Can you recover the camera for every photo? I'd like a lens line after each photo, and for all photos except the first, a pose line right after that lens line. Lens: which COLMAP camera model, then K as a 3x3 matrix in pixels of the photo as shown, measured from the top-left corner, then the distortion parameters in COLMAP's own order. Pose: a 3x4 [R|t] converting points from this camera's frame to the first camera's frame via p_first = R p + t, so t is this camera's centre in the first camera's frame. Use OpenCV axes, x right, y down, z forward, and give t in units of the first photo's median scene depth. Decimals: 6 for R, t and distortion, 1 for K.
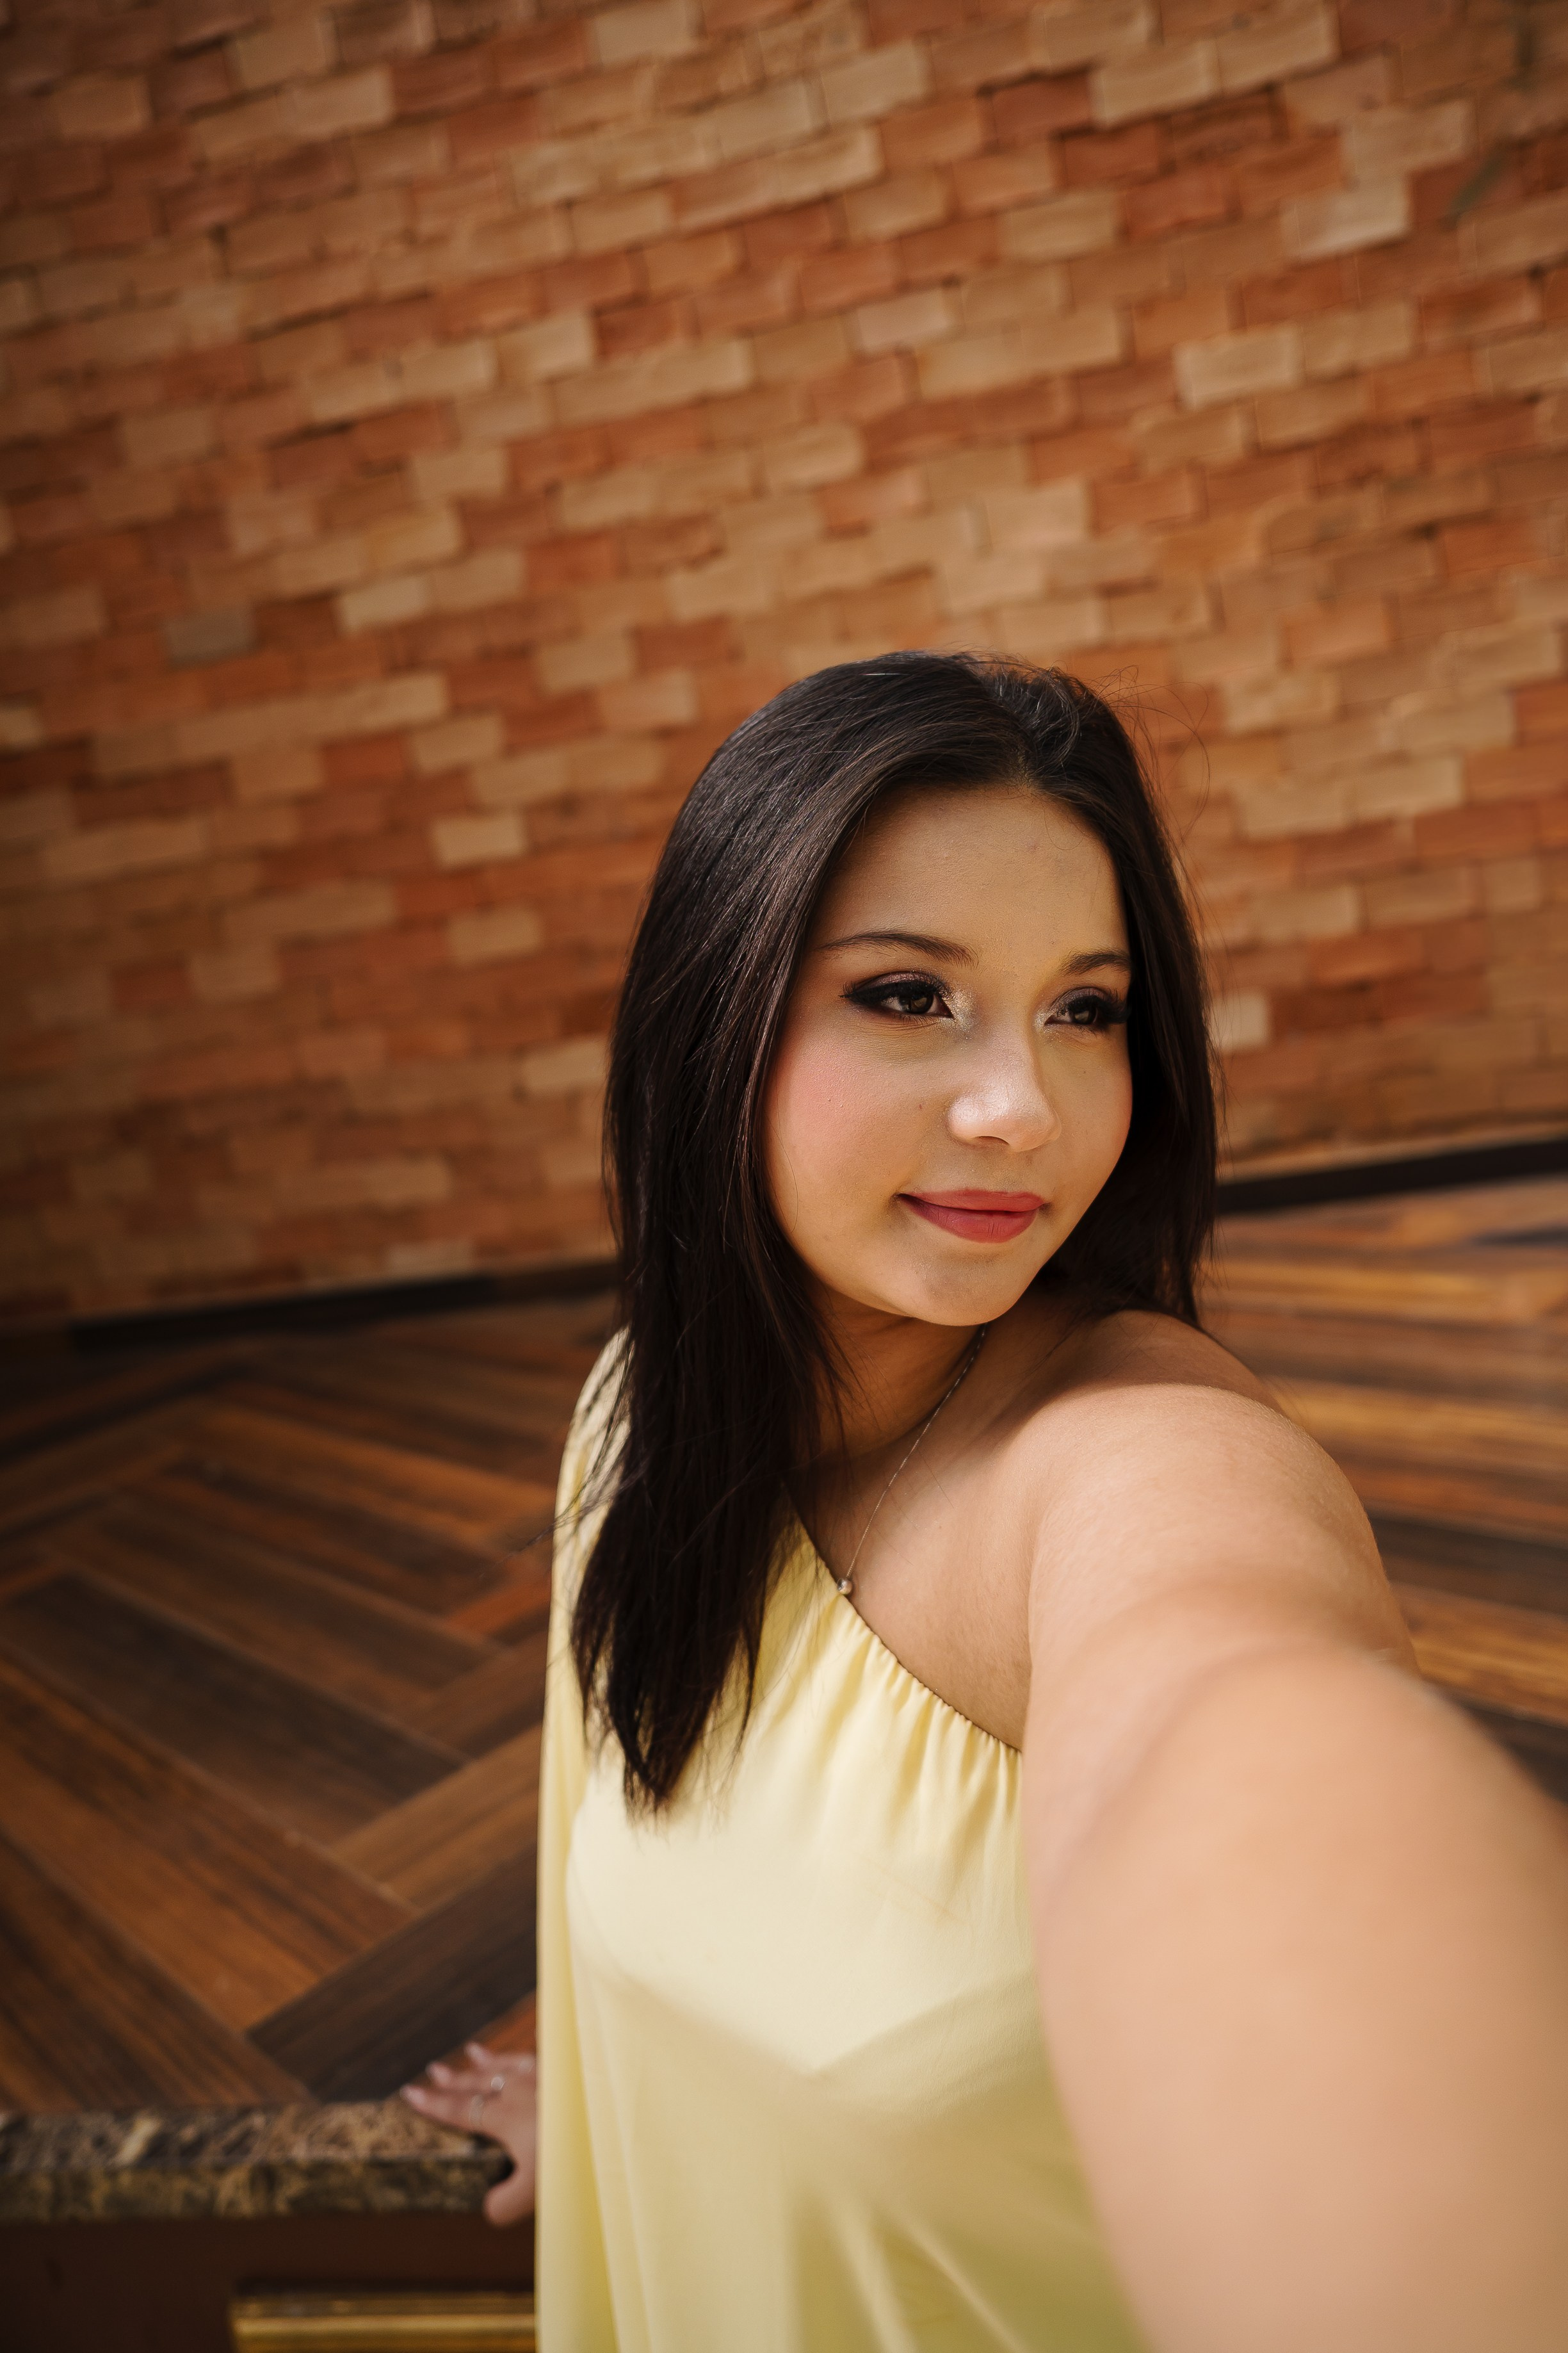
lens RADIAL K [[1597.5, 0, 792.8], [0, 1597.5, 1174.3], [0, 0, 1]] dist [-0.092481, 0.102927]
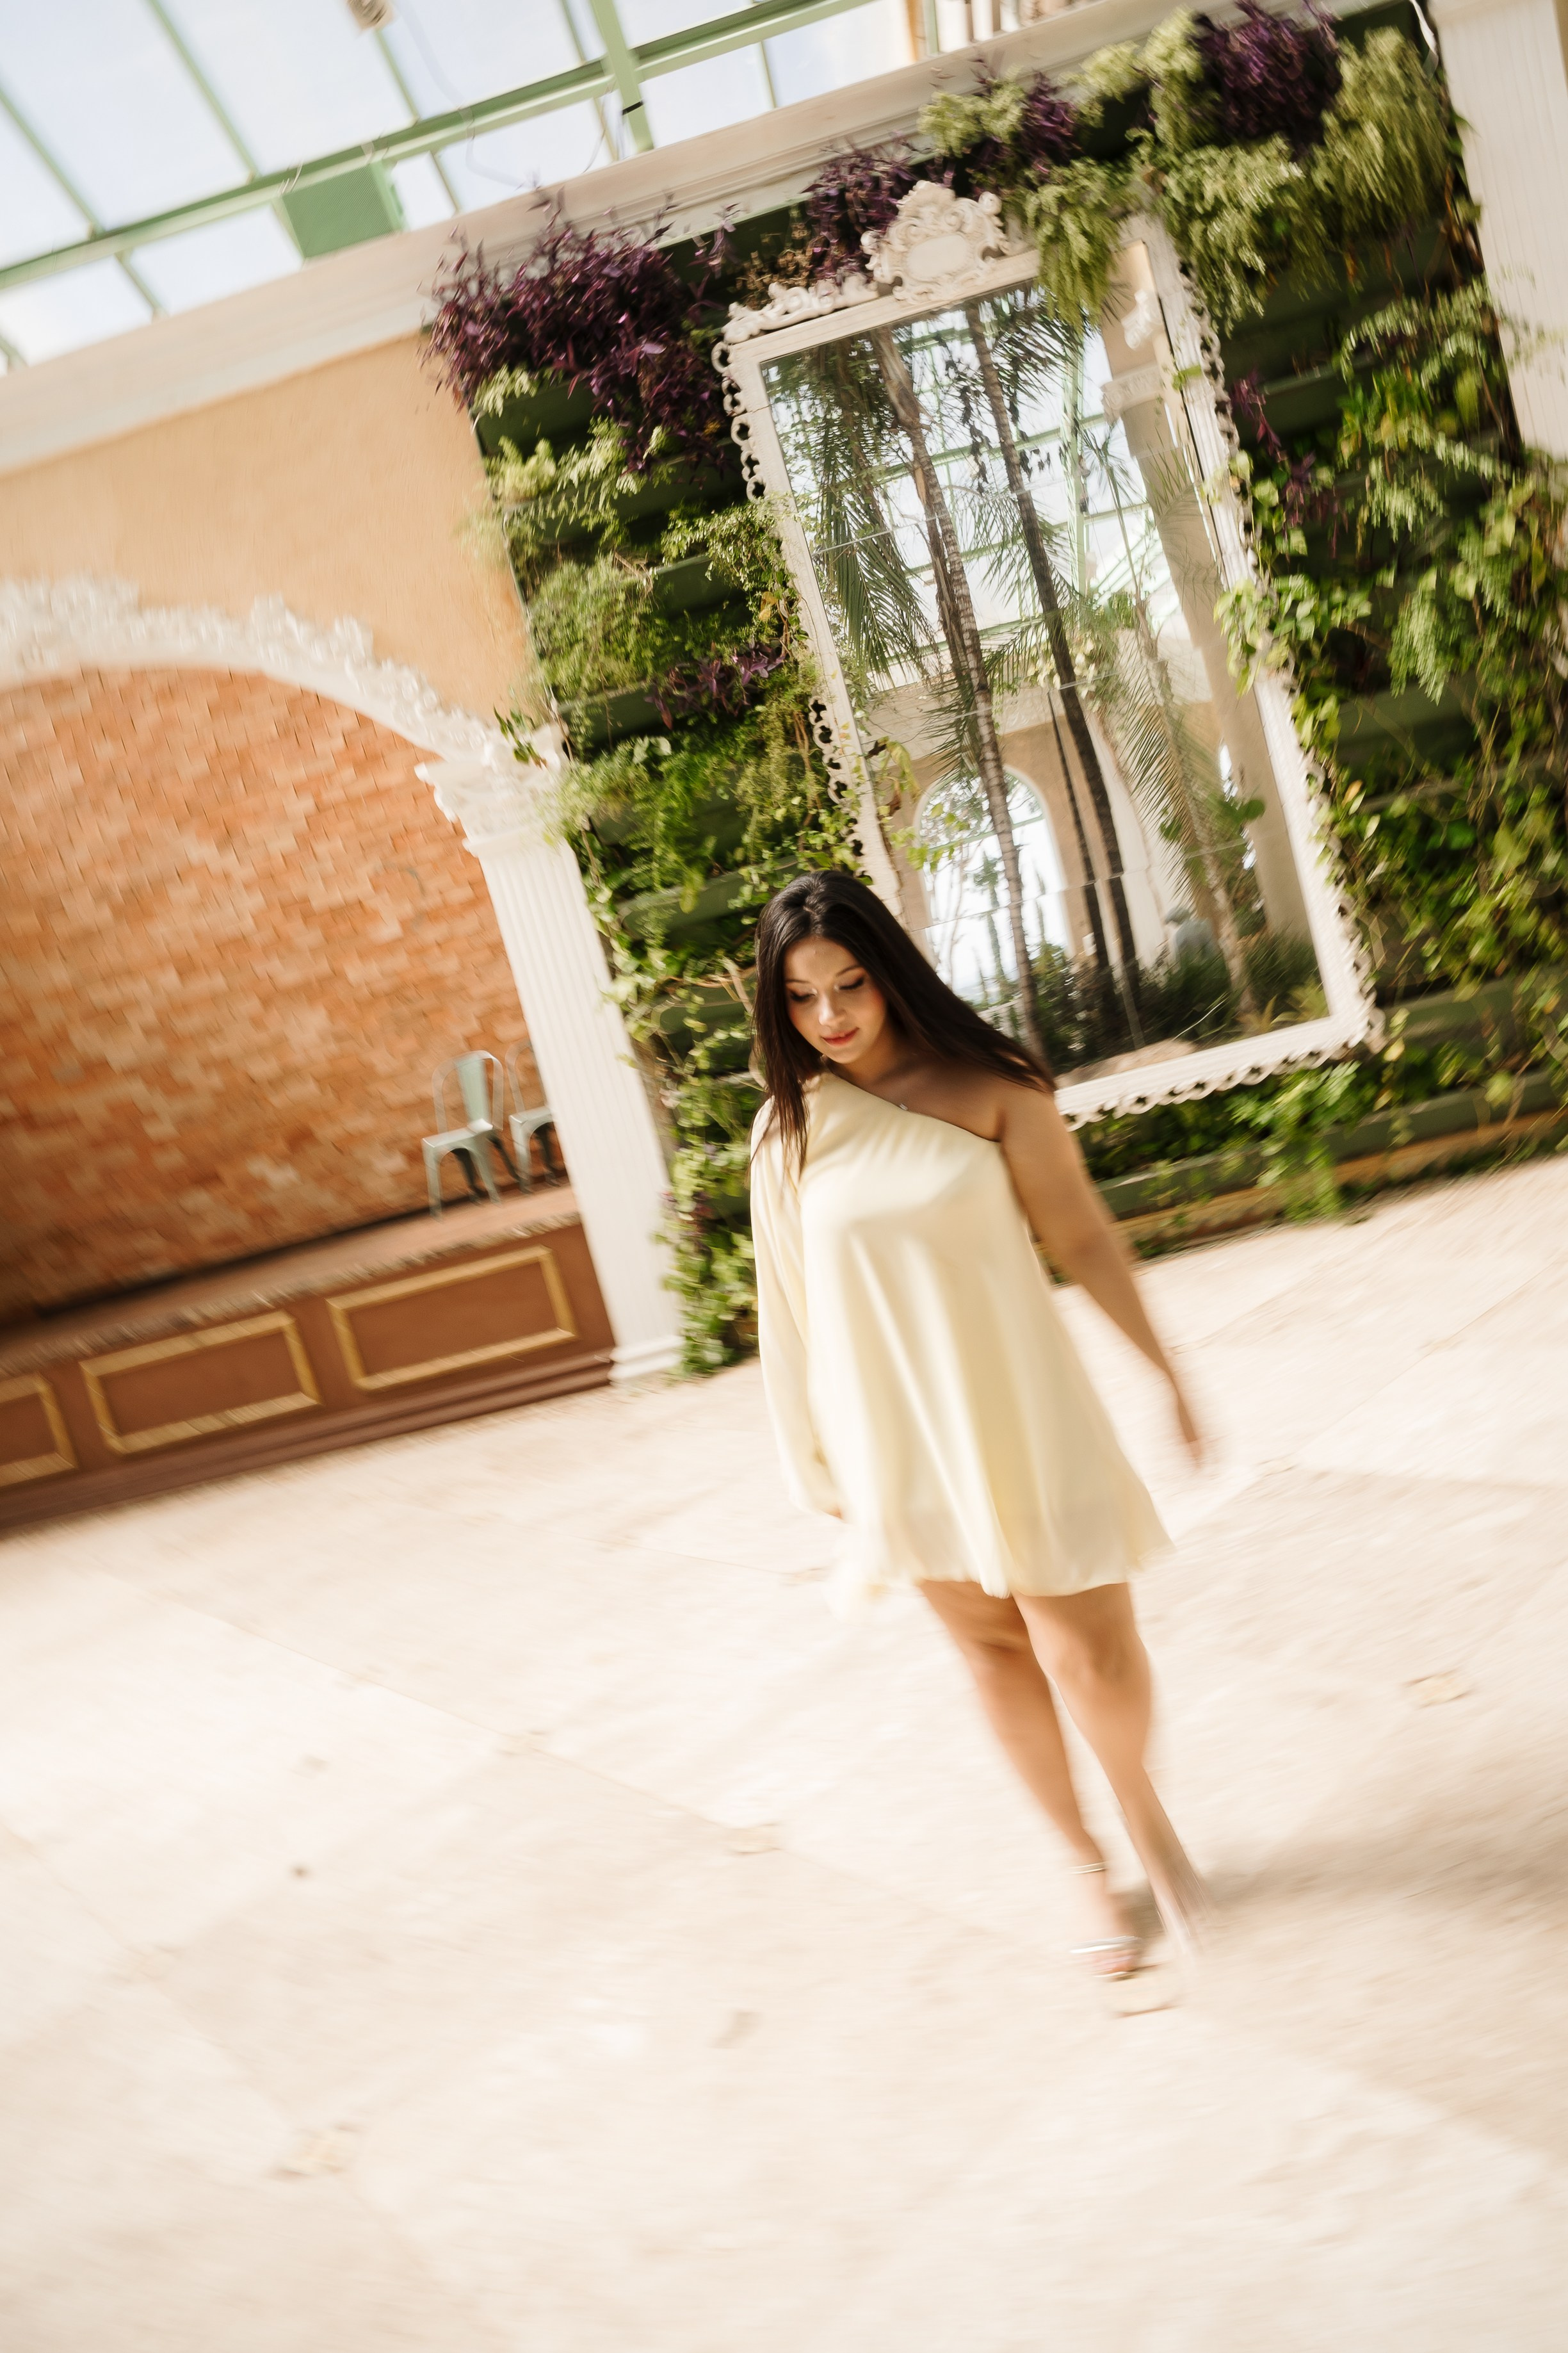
lens RADIAL K [[1581.1, 0, 782.9], [0, 1581.1, 1169.4], [0, 0, 1]] dist [-0.094314, 0.098718]
pose [[0.992262, -0.108025, 0.061212, 0.890254], [0.113319, 0.989393, -0.090882, 0.309357], [-0.050745, 0.097116, 0.993979, -2.285995]]
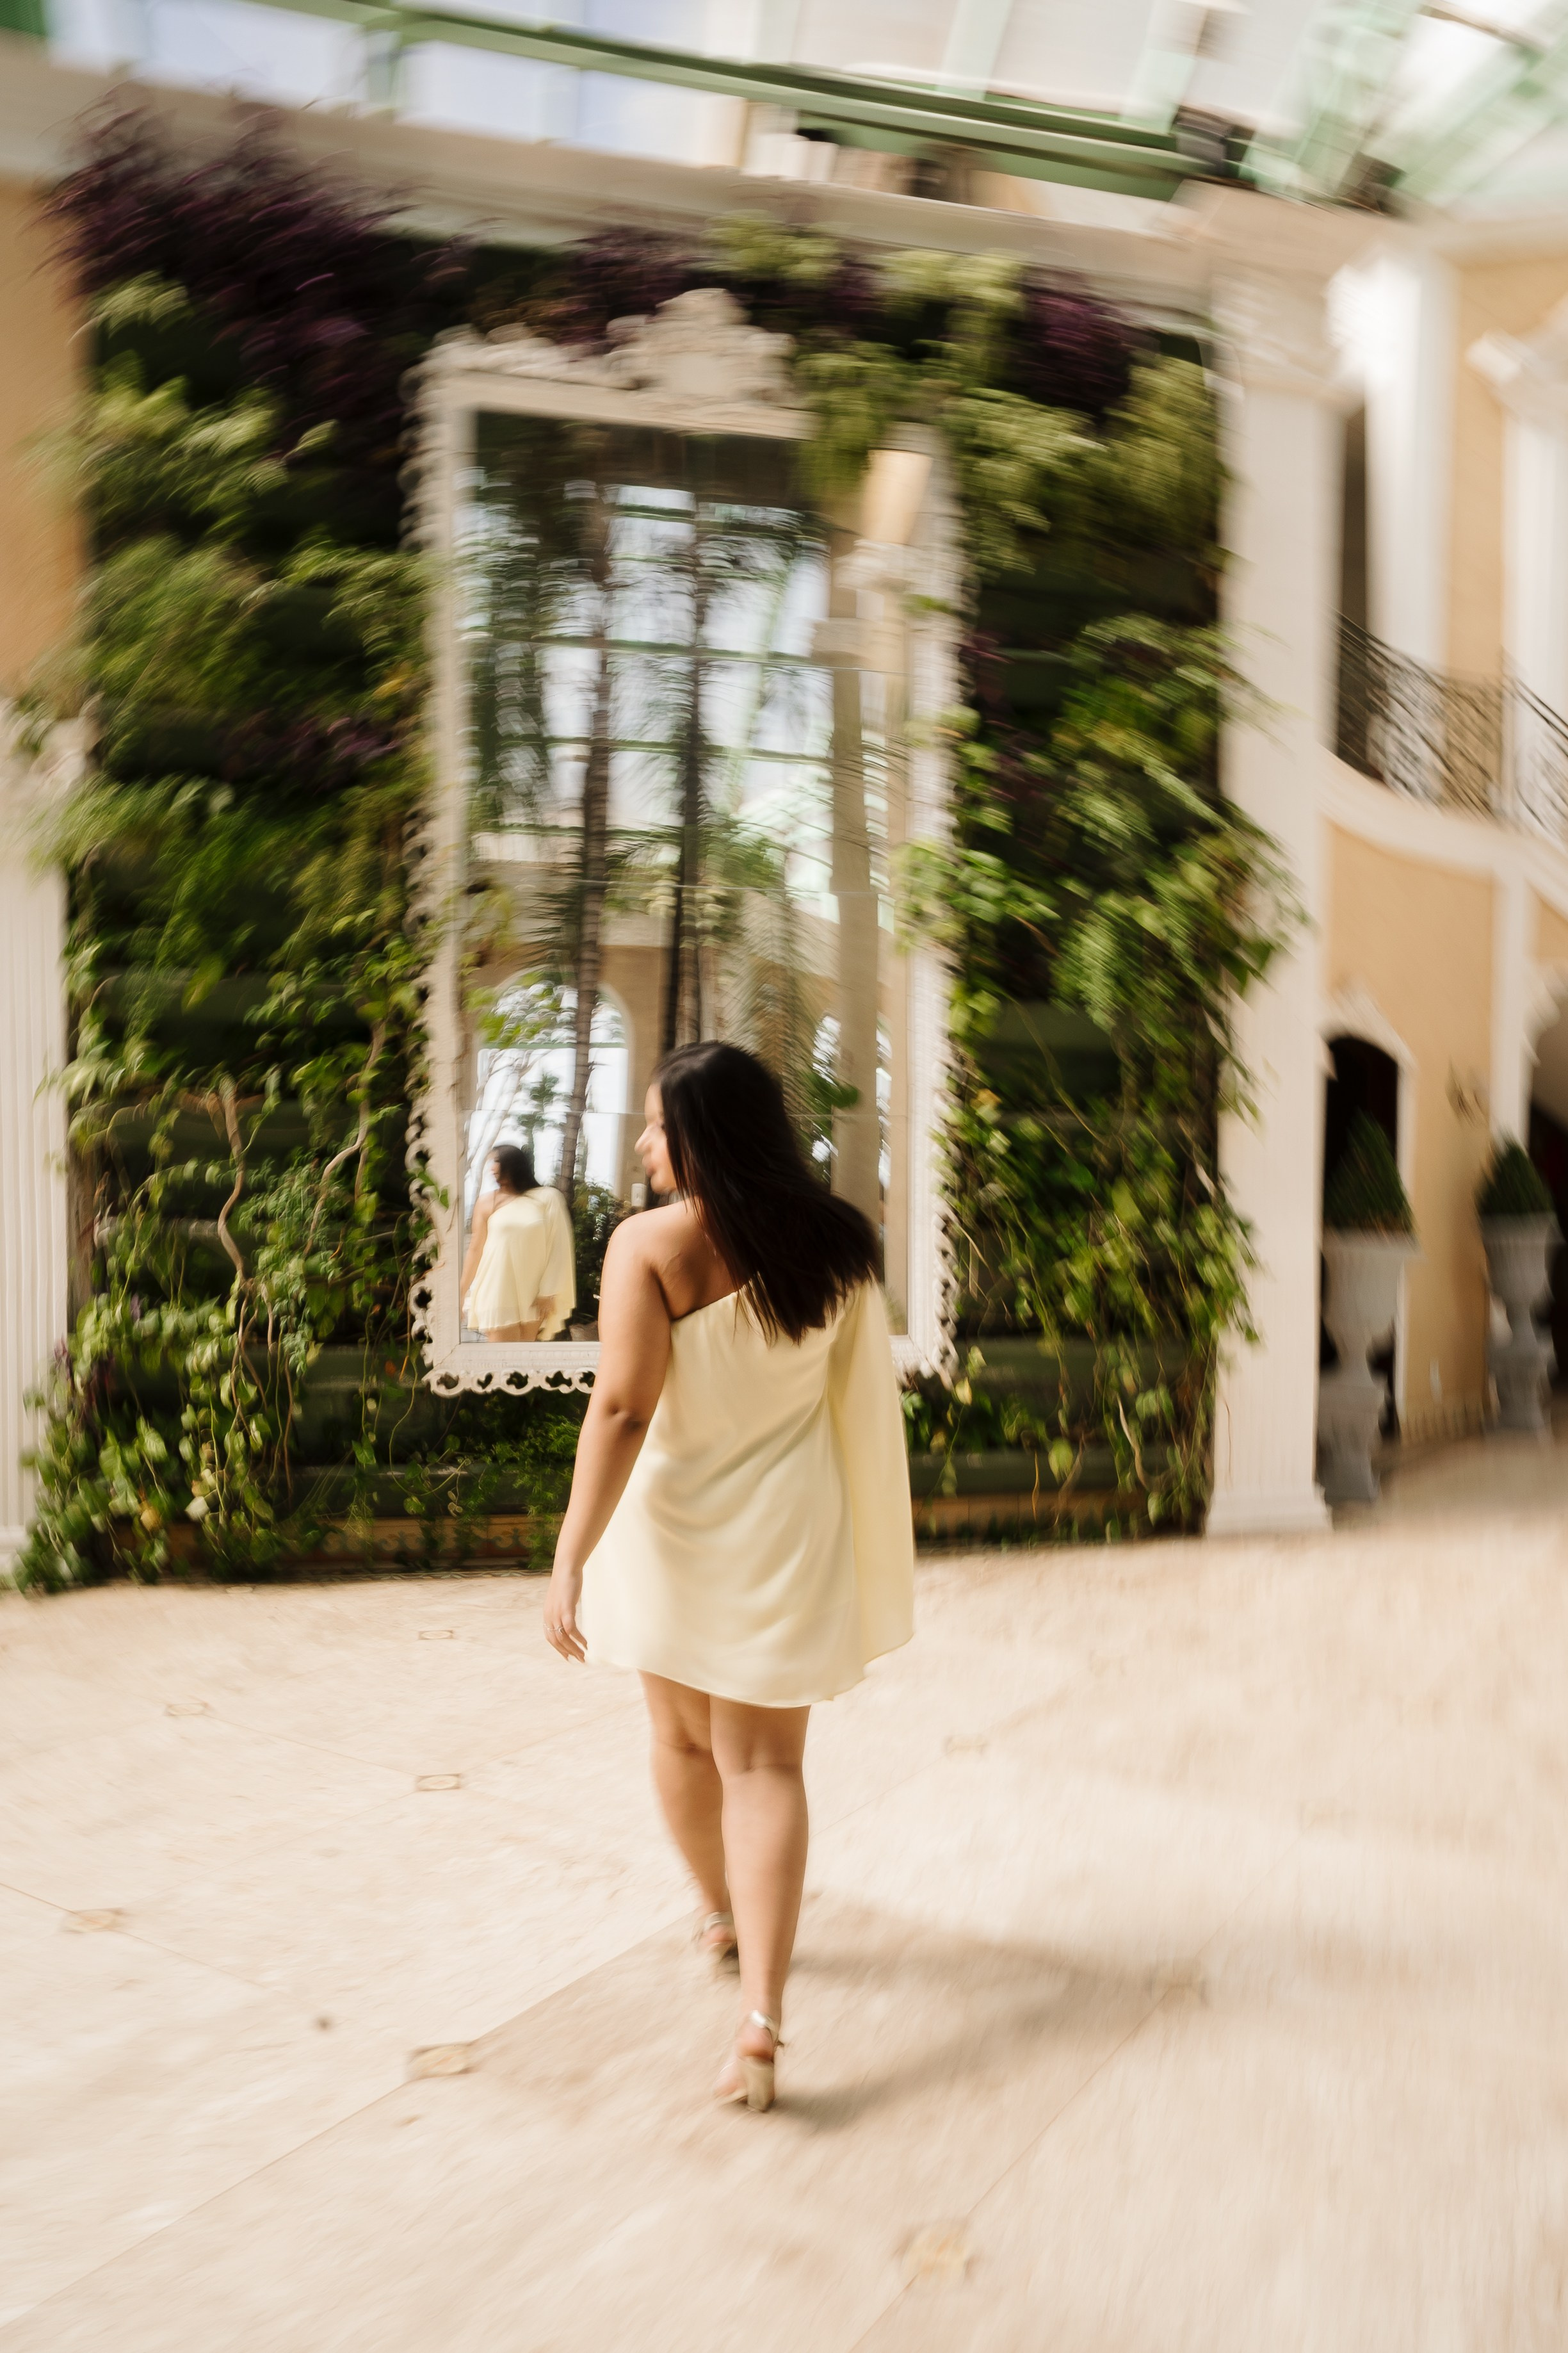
lens RADIAL K [[1690.8, 0, 836.1], [0, 1690.8, 1264.0], [0, 0, 1]] dist [-0.086350, 0.087307]
pose [[0.909678, 0.154190, 0.385630, 0.914329], [-0.089804, 0.979589, -0.179835, 0.280608], [-0.405488, 0.128961, 0.904958, -2.026257]]
